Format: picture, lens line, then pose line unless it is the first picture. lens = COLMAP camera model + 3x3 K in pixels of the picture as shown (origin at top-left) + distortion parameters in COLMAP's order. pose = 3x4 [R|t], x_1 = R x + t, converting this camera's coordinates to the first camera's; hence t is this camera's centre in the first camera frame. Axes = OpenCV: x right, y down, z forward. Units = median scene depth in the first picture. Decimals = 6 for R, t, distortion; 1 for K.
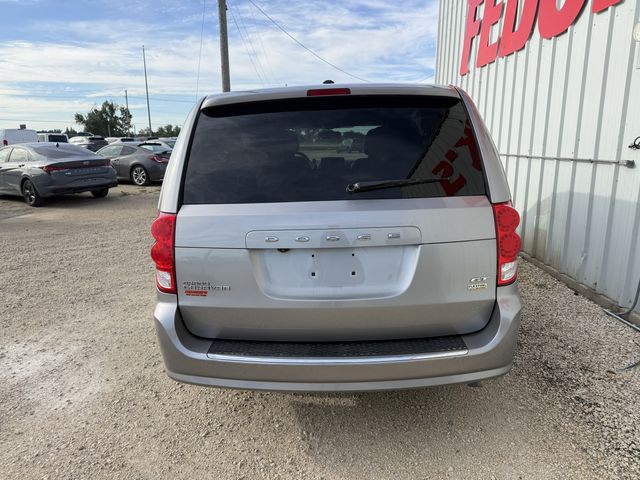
lens RADIAL K [[443.7, 0, 320.0], [0, 443.7, 240.0], [0, 0, 1]] dist [0.067073, -0.079934]
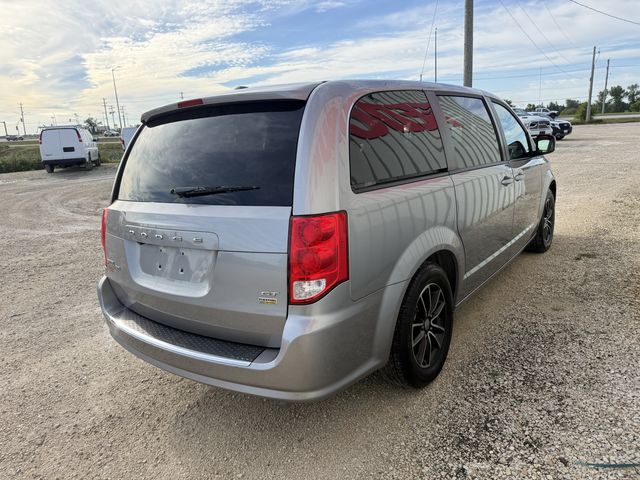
lens RADIAL K [[443.7, 0, 320.0], [0, 443.7, 240.0], [0, 0, 1]] dist [0.067073, -0.079934]
pose [[0.814646, 0.096748, -0.571832, 0.812080], [-0.071386, 0.995217, 0.066682, -0.081342], [0.575549, -0.013502, 0.817656, 0.241434]]
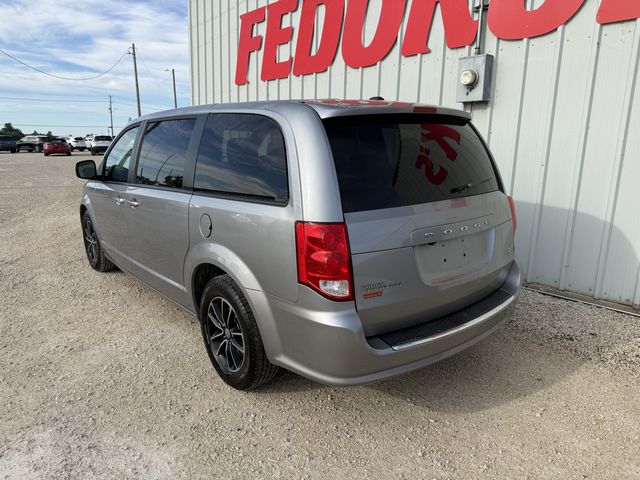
lens RADIAL K [[443.7, 0, 320.0], [0, 443.7, 240.0], [0, 0, 1]] dist [0.067073, -0.079934]
pose [[0.760342, -0.112828, 0.639648, -0.867835], [0.114873, 0.992632, 0.038542, -0.053816], [-0.639284, 0.044173, 0.767701, 0.234234]]
